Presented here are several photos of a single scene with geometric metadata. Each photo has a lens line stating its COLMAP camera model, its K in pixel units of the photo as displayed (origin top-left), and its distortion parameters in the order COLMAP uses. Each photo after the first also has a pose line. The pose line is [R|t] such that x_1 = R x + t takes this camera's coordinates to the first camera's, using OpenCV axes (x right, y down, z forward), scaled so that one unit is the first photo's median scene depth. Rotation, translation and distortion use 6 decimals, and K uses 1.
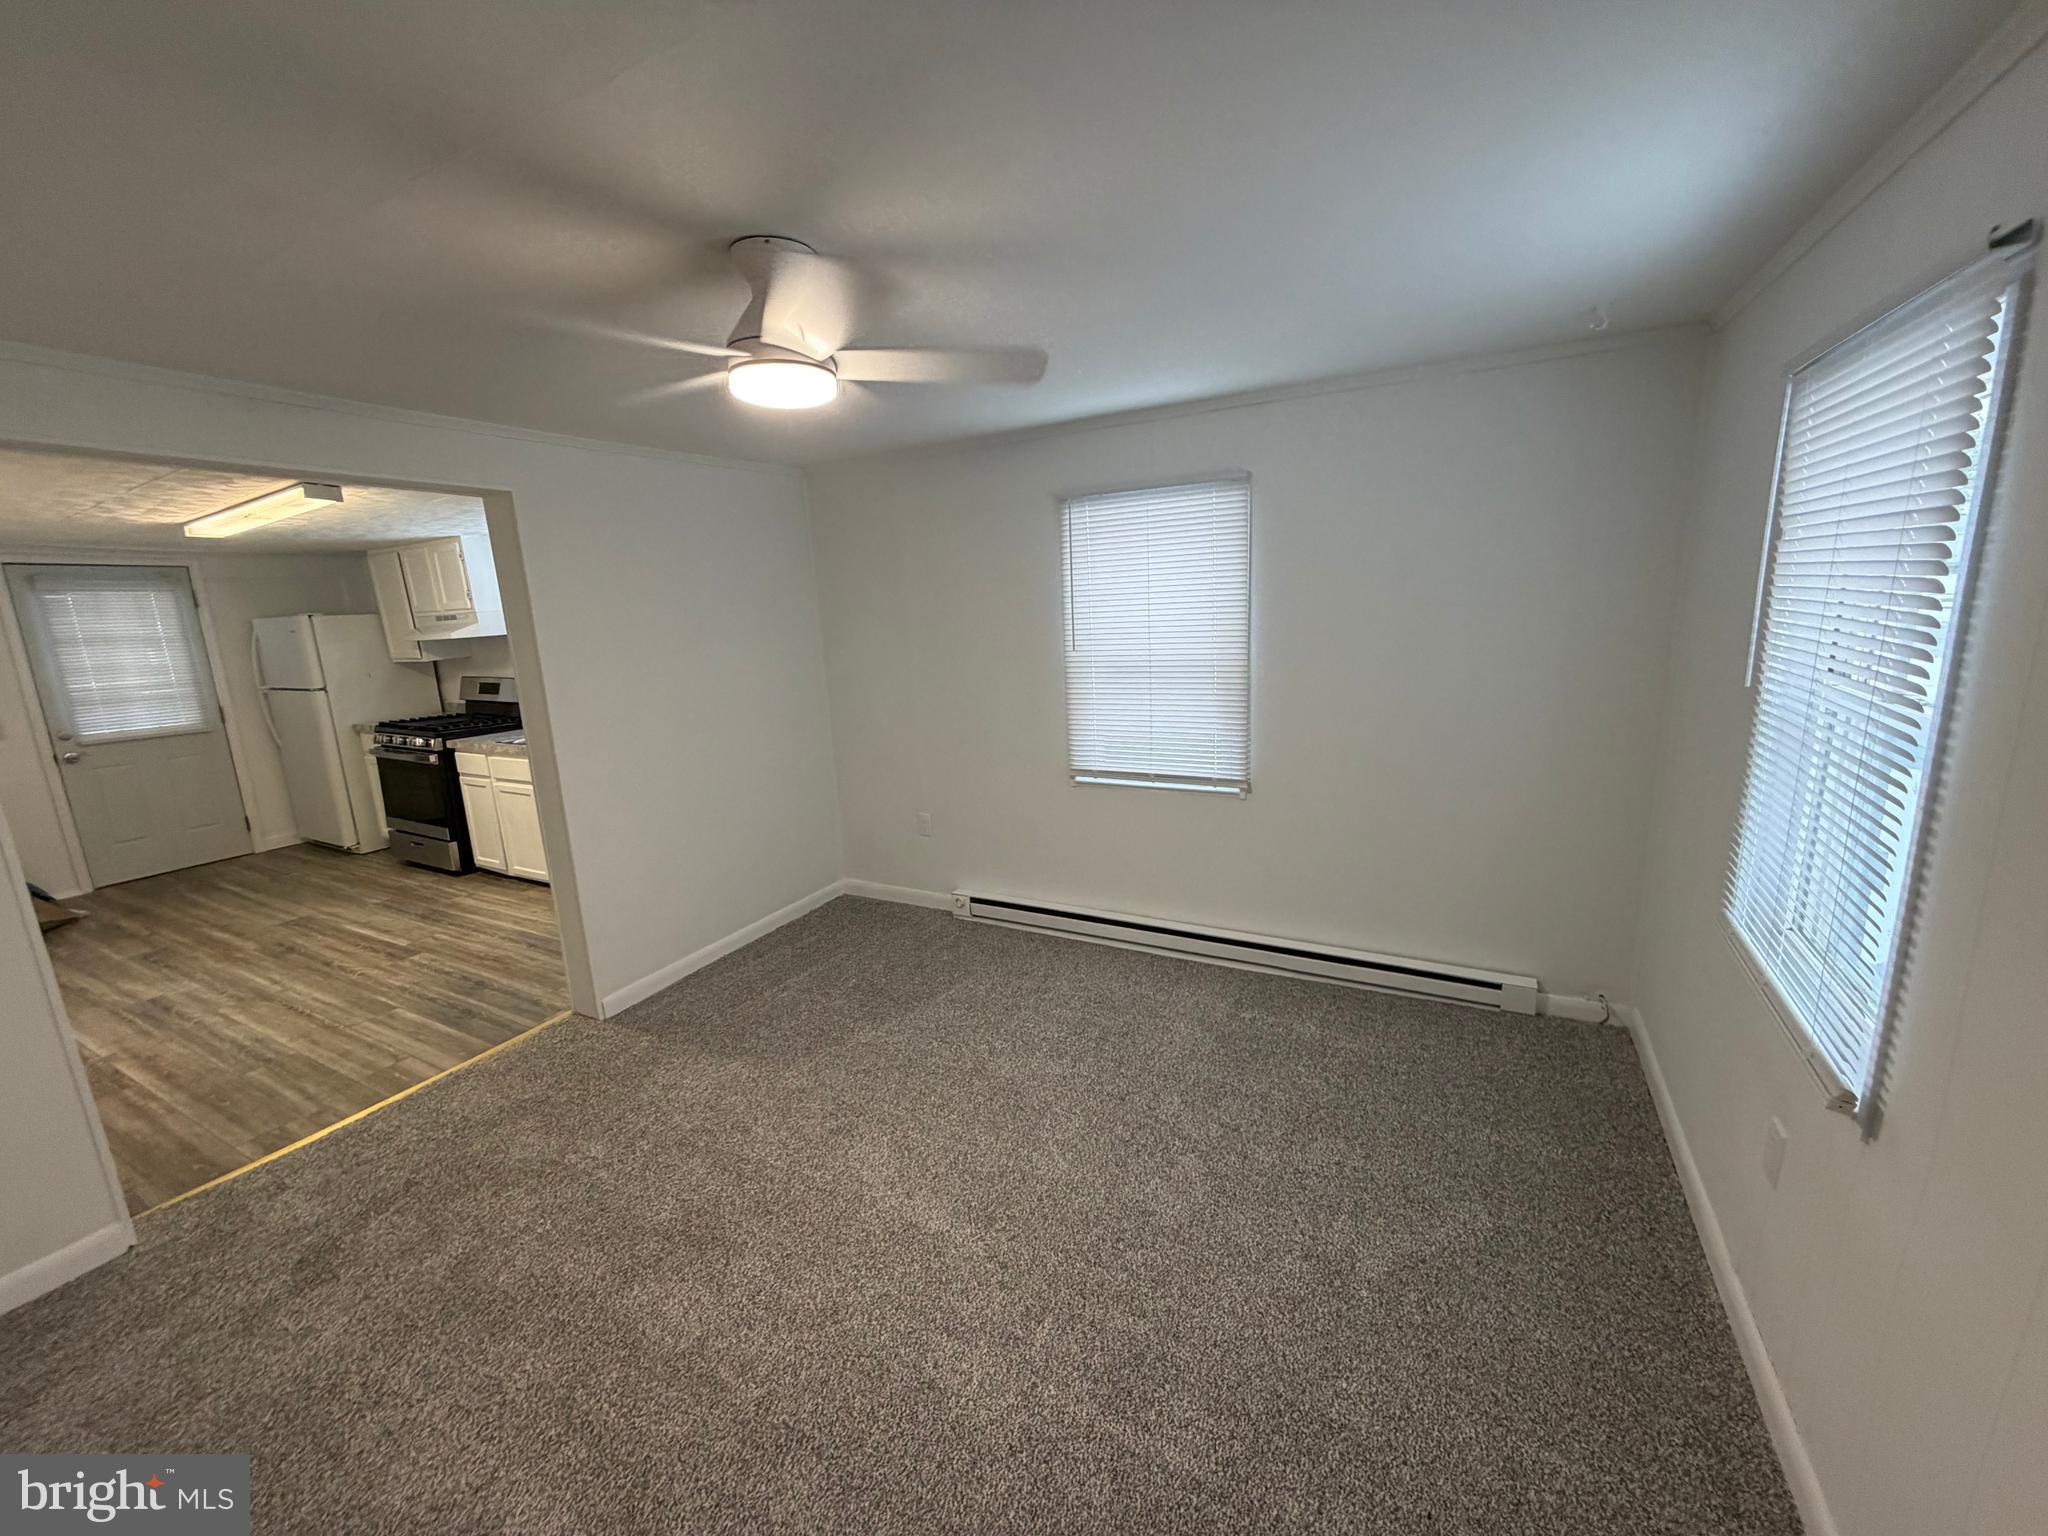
lens RADIAL K [[816.6, 0, 1012.1], [0, 816.6, 764.4], [0, 0, 1]] dist [0.001764, 0.000108]
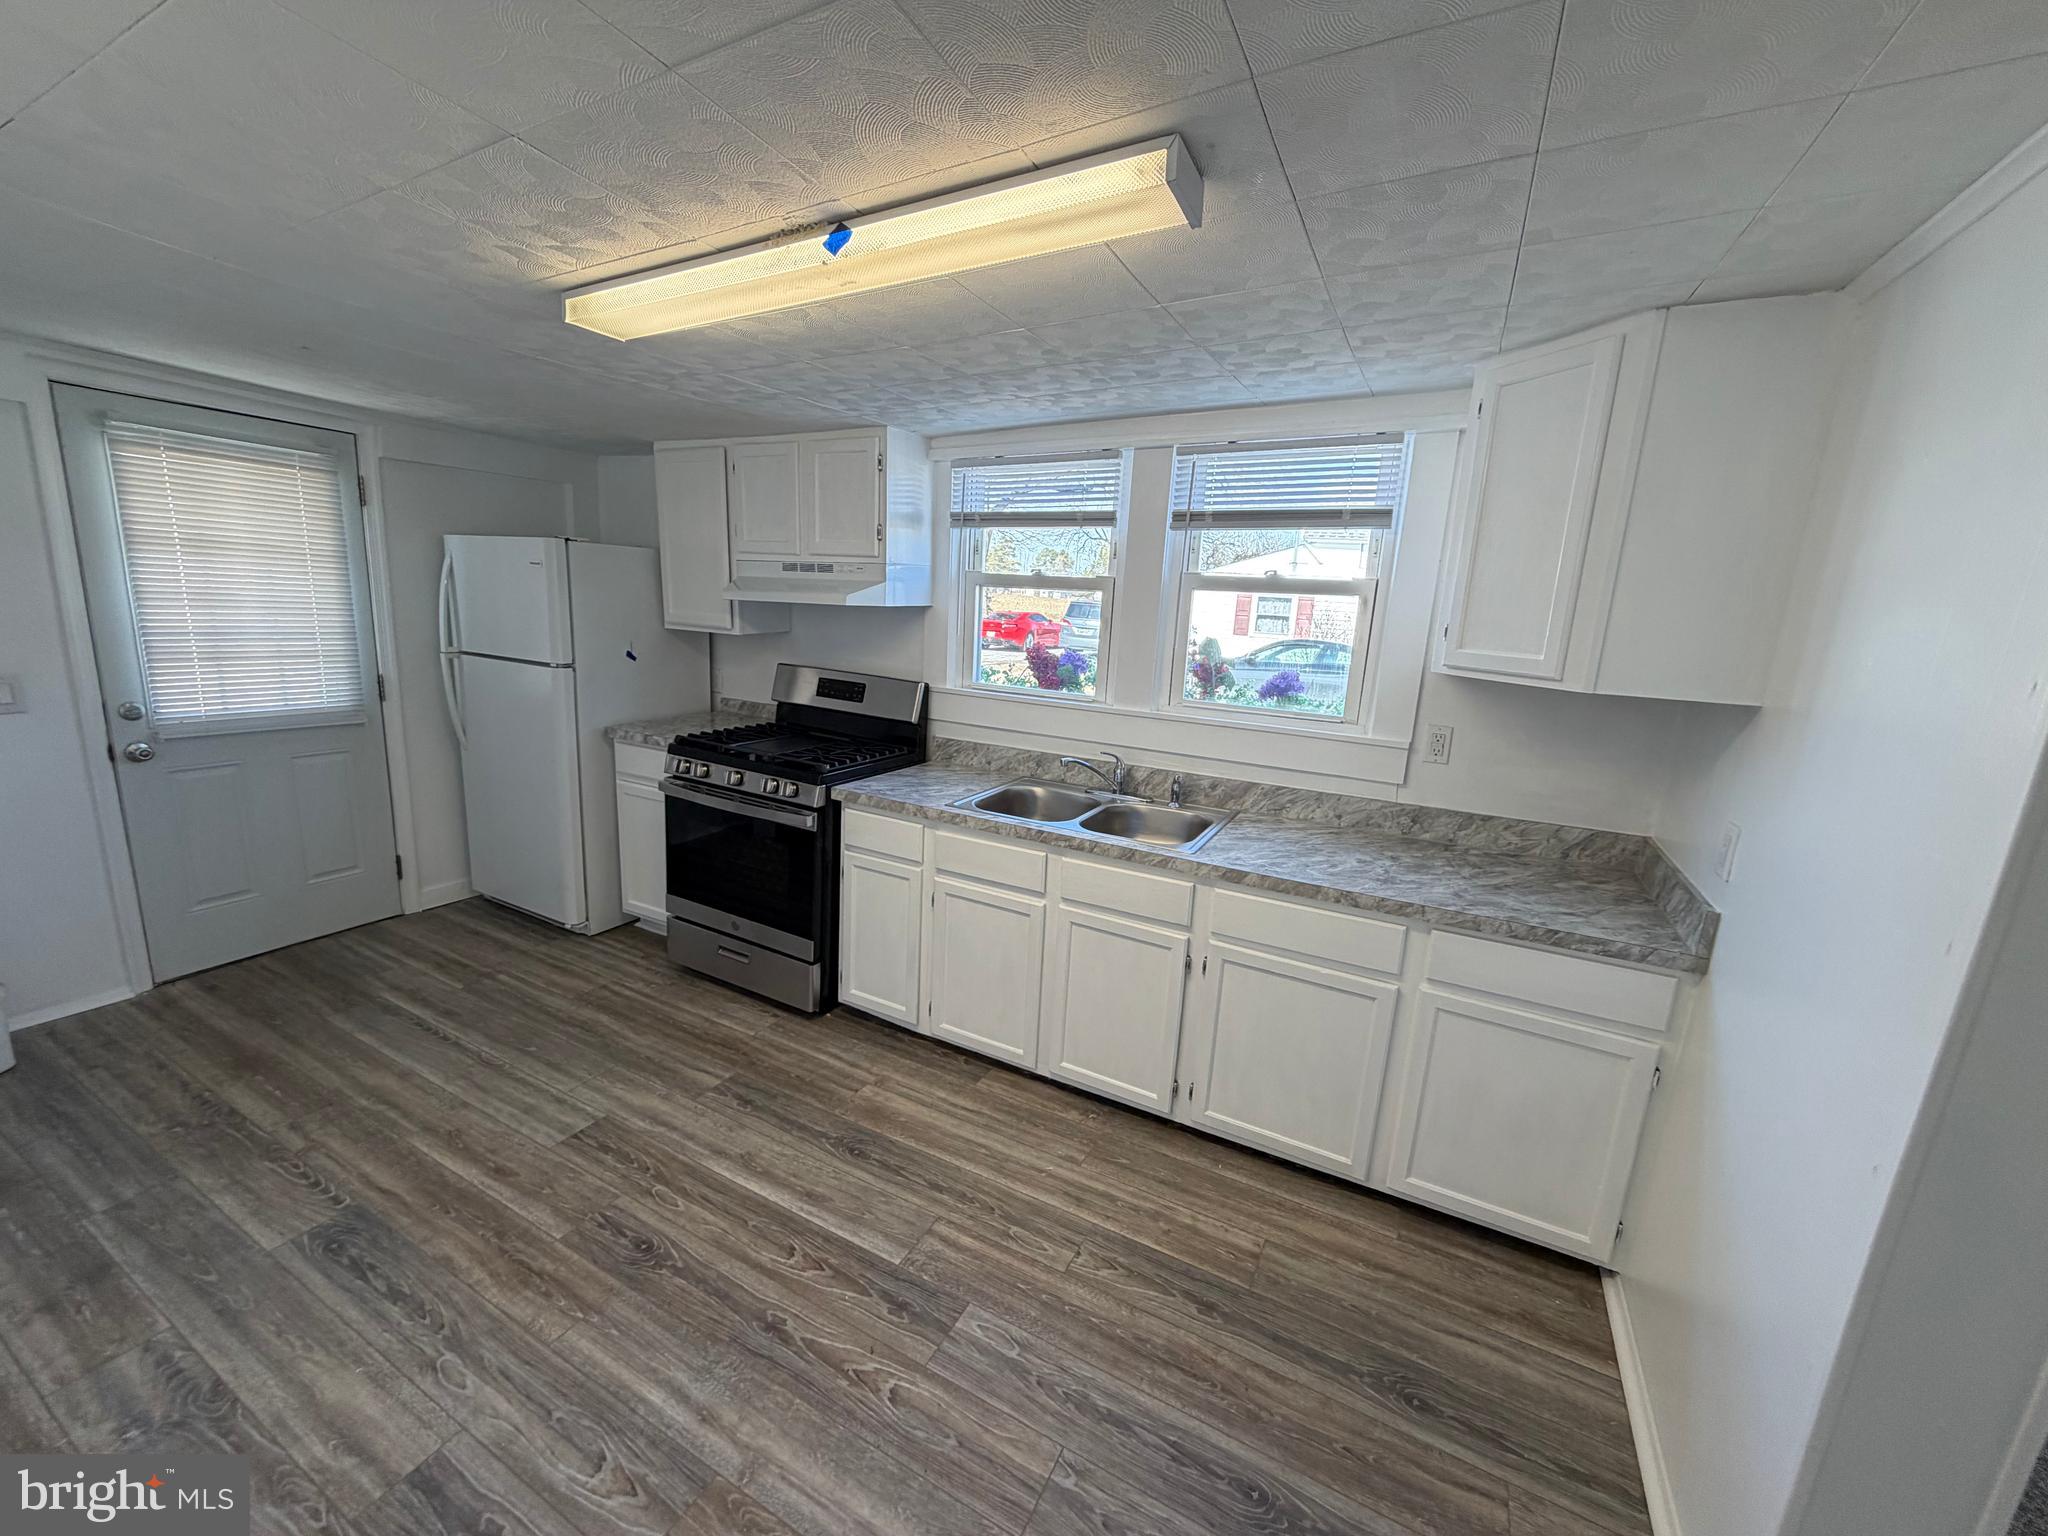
lens RADIAL K [[816.6, 0, 1011.0], [0, 816.6, 766.9], [0, 0, 1]] dist [0.001764, 0.000108]
pose [[0.994945, 0.094730, 0.033319, -0.650081], [-0.094943, 0.995471, 0.004840, -0.062950], [-0.032710, -0.007979, 0.999433, 0.480229]]
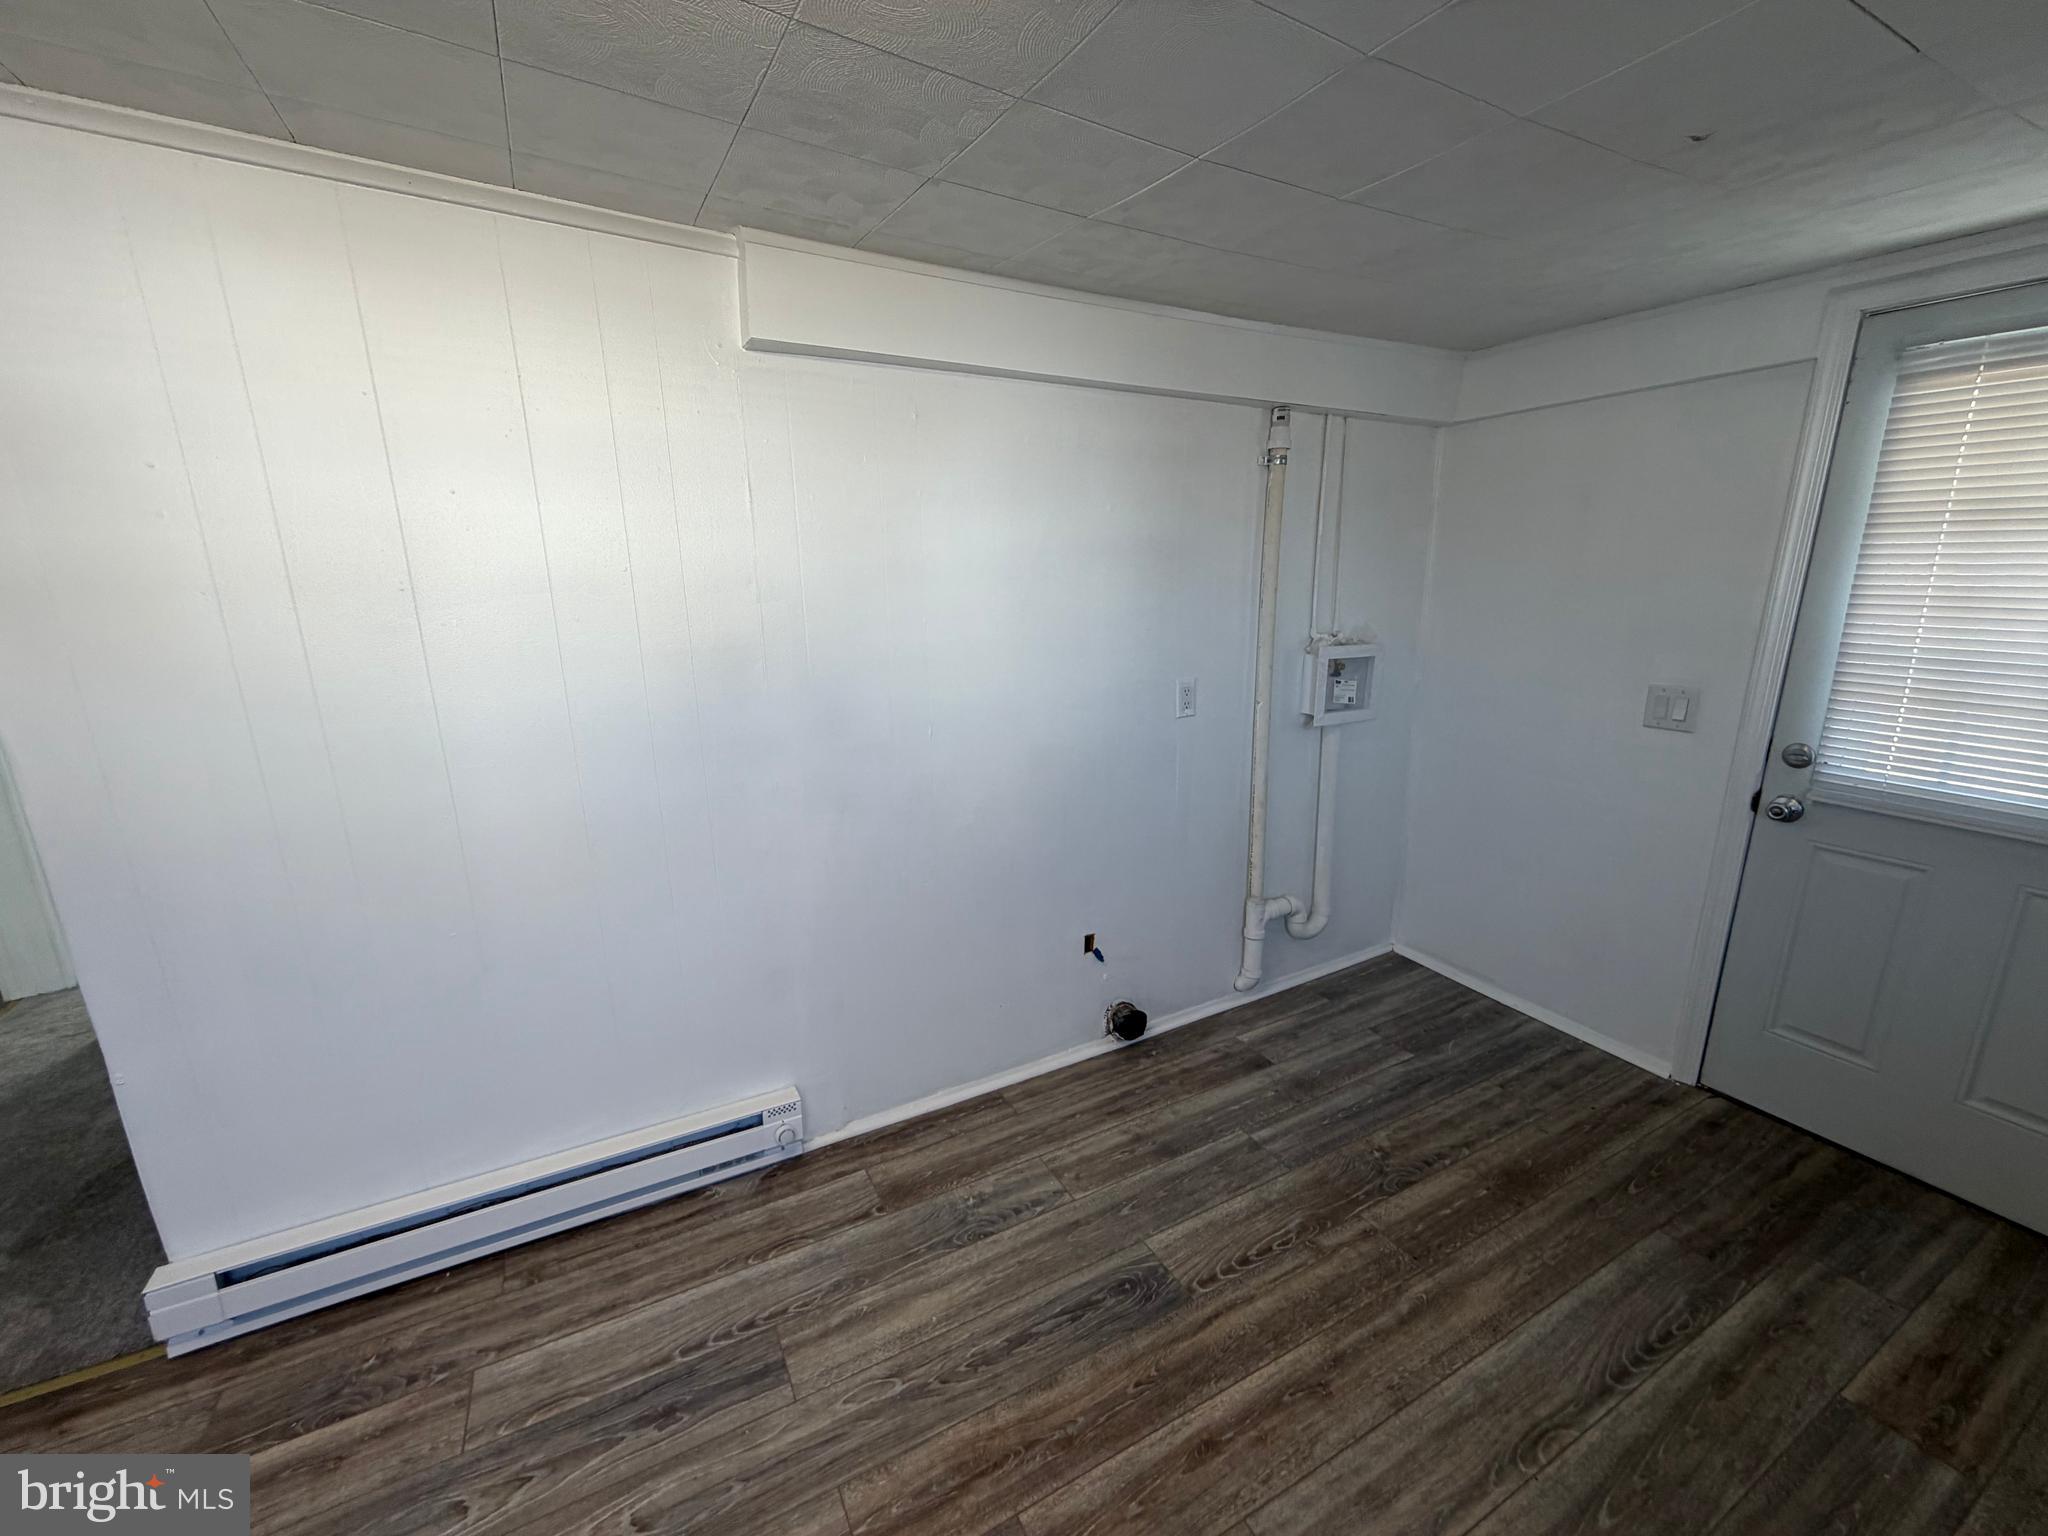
lens RADIAL K [[816.6, 0, 1018.1], [0, 816.6, 768.5], [0, 0, 1]] dist [0.001764, 0.000108]
pose [[-0.543007, 0.242298, -0.804012, -0.679631], [-0.136123, 0.919405, 0.369007, -0.141397], [0.828622, 0.309817, -0.466261, 0.963329]]
